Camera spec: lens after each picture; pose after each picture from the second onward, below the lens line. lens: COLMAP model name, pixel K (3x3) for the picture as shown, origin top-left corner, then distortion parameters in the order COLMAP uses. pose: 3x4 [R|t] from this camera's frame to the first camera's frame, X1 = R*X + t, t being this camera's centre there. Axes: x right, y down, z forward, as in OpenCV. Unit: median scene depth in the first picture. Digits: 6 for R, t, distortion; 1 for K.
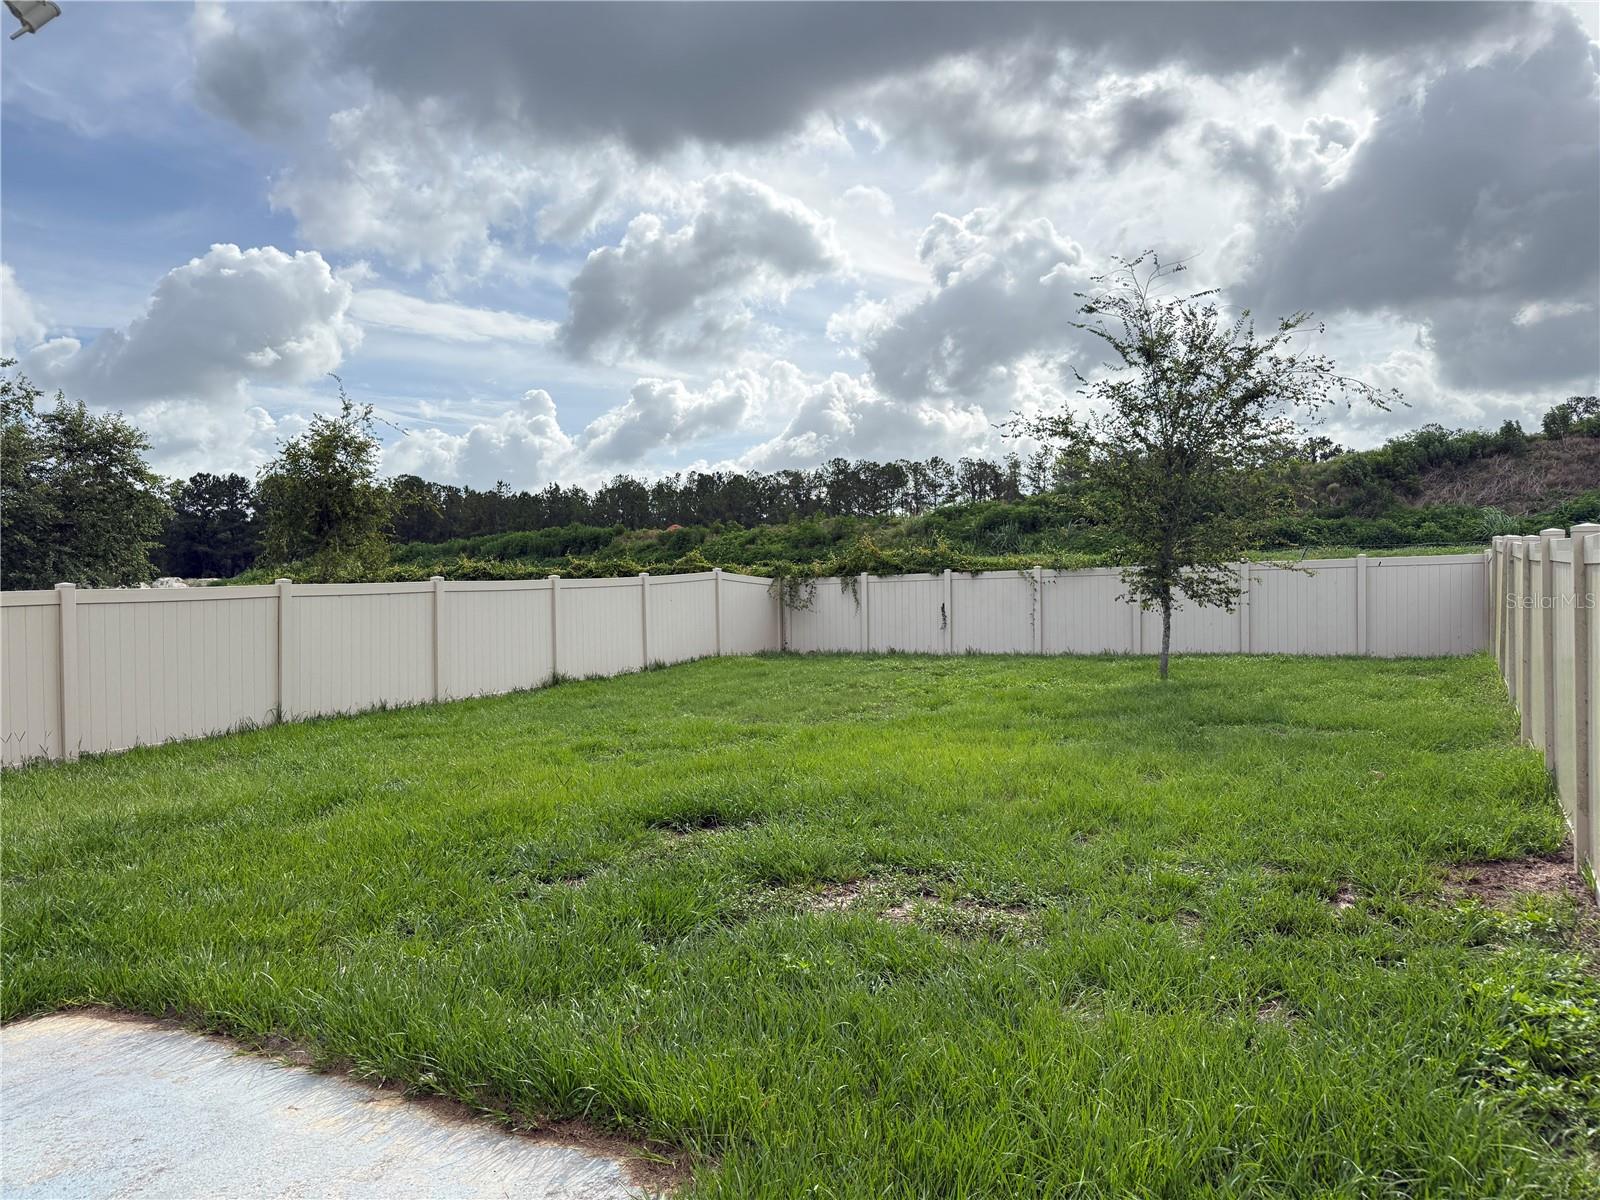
lens RADIAL K [[1128.2, 0, 802.4], [0, 1128.2, 598.3], [0, 0, 1]] dist [-0.001345, -0.014675]
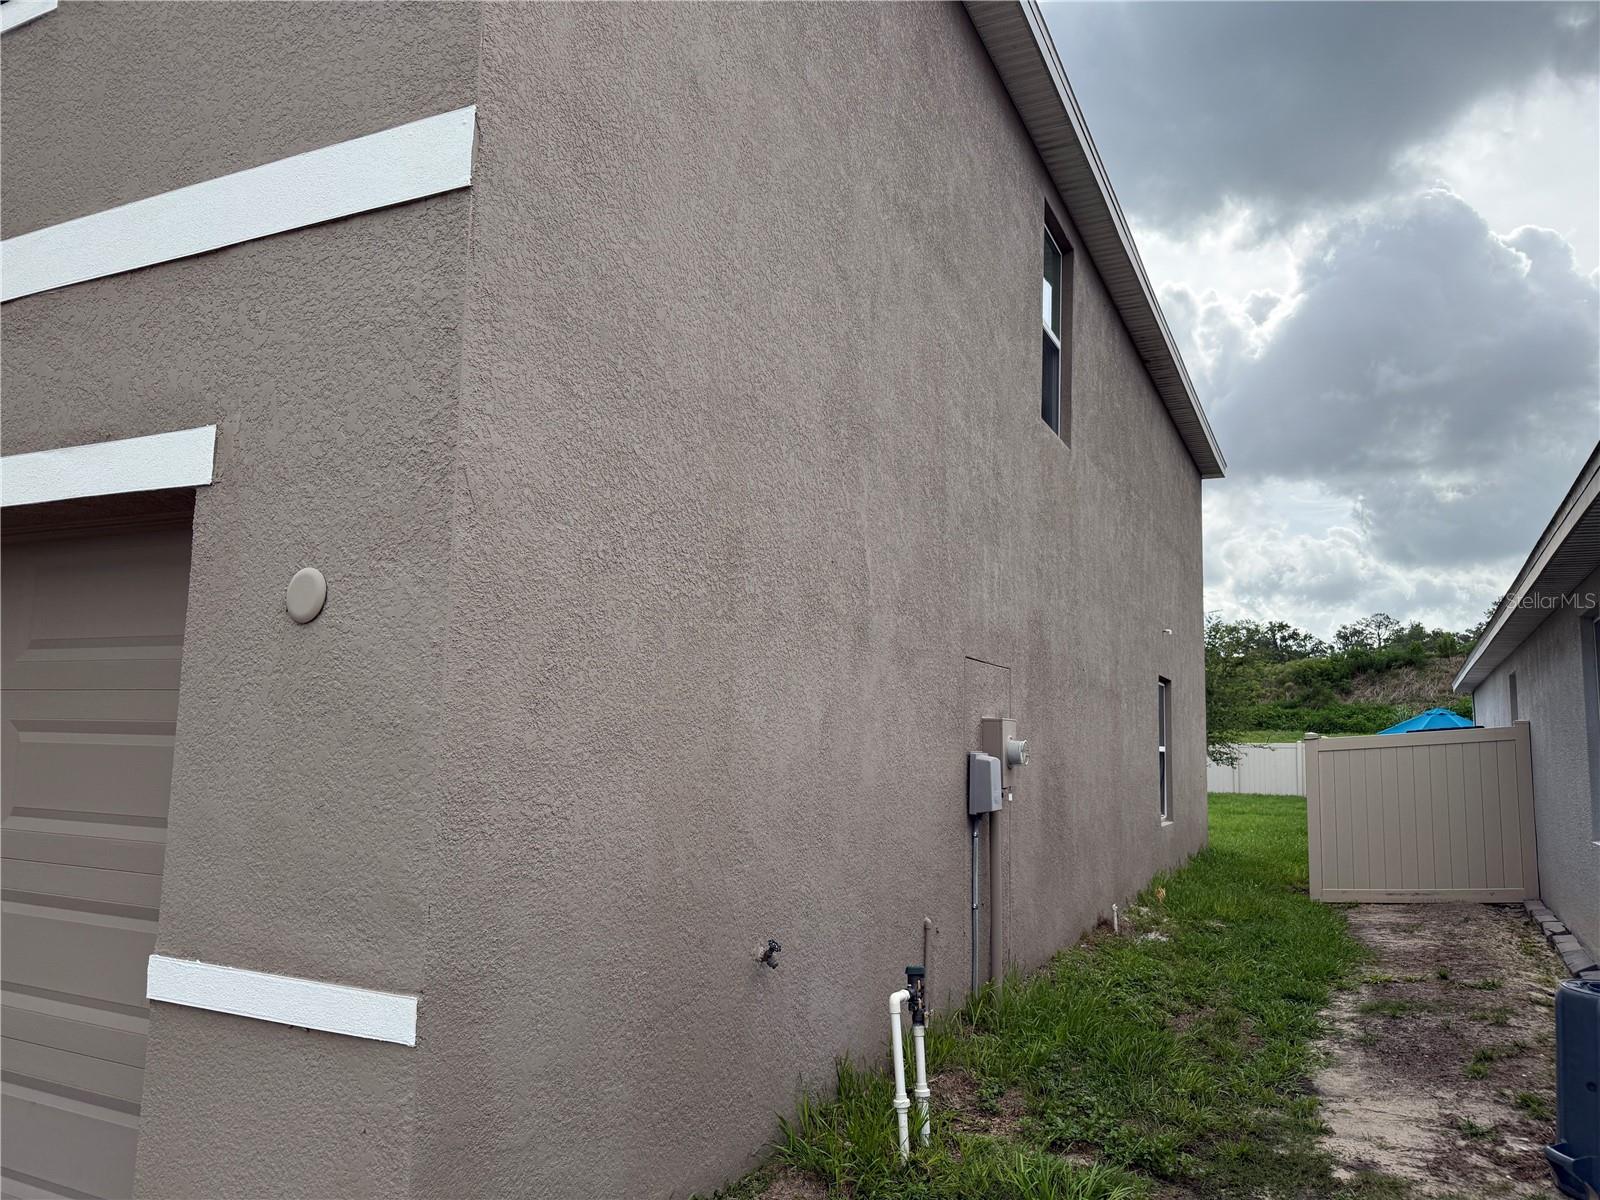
lens RADIAL K [[1128.2, 0, 791.6], [0, 1128.2, 603.5], [0, 0, 1]] dist [-0.001345, -0.014675]
pose [[0.999224, 0.034940, 0.018210, -0.166813], [-0.032186, 0.990428, -0.134225, 0.005878], [-0.022725, 0.133535, 0.990784, -0.370565]]
